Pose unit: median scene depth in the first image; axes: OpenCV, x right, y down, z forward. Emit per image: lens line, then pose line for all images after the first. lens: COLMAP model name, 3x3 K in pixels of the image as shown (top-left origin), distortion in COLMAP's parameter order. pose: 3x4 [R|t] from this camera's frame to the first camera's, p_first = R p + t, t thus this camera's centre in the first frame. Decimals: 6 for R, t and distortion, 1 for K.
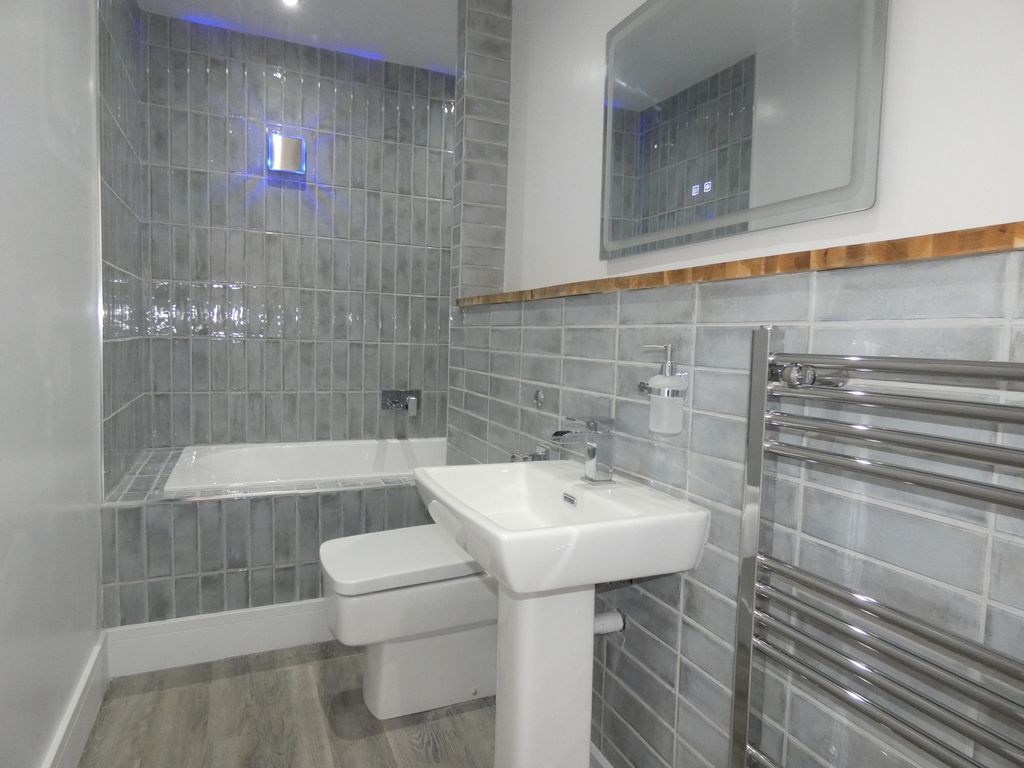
lens RADIAL K [[618.5, 0, 509.6], [0, 618.5, 358.0], [0, 0, 1]] dist [0.010257, -0.007009]
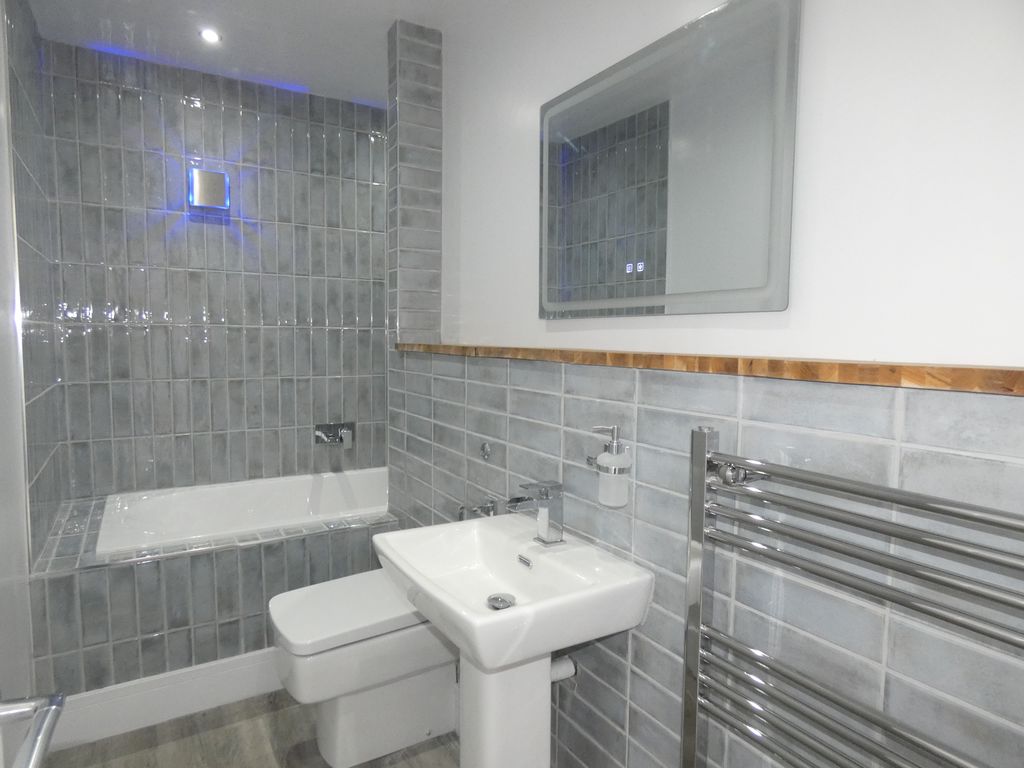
lens RADIAL K [[618.5, 0, 508.1], [0, 618.5, 363.0], [0, 0, 1]] dist [0.010257, -0.007009]
pose [[0.991366, -0.027328, 0.128243, -0.037295], [0.025548, 0.999553, 0.015499, -0.083183], [-0.128609, -0.012088, 0.991622, -0.037931]]
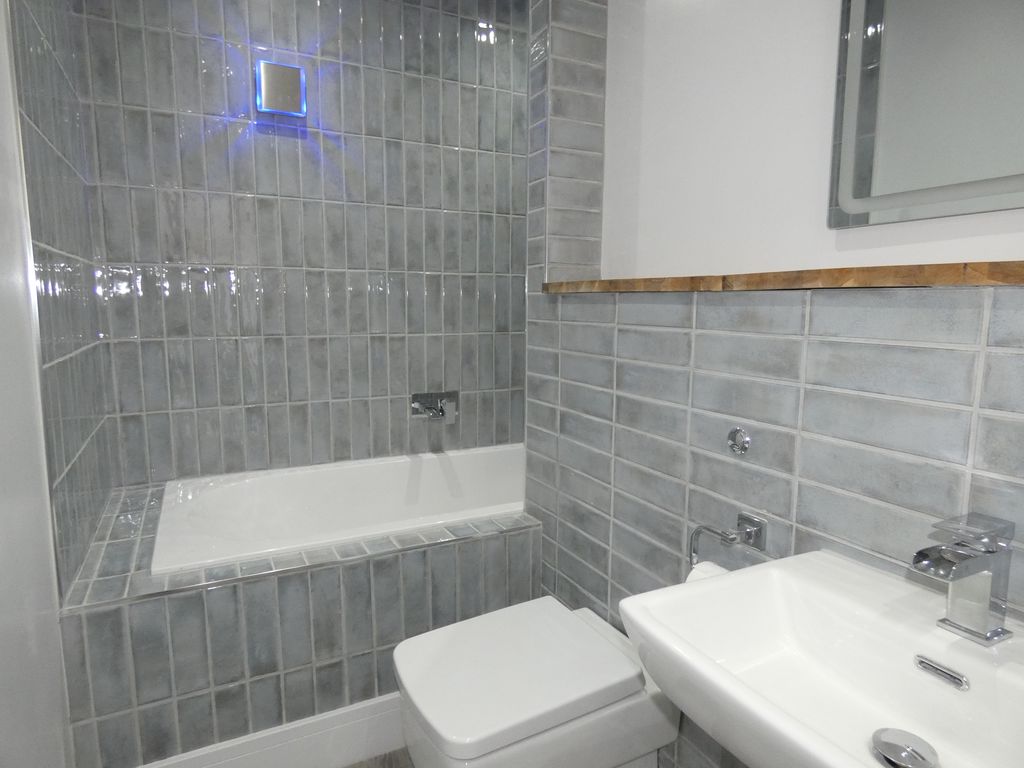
lens RADIAL K [[618.5, 0, 507.4], [0, 618.5, 361.2], [0, 0, 1]] dist [0.010257, -0.007009]
pose [[0.997940, -0.031817, 0.055701, -0.193267], [0.028200, 0.997516, 0.064545, -0.058655], [-0.057616, -0.062842, 0.996359, 0.303580]]
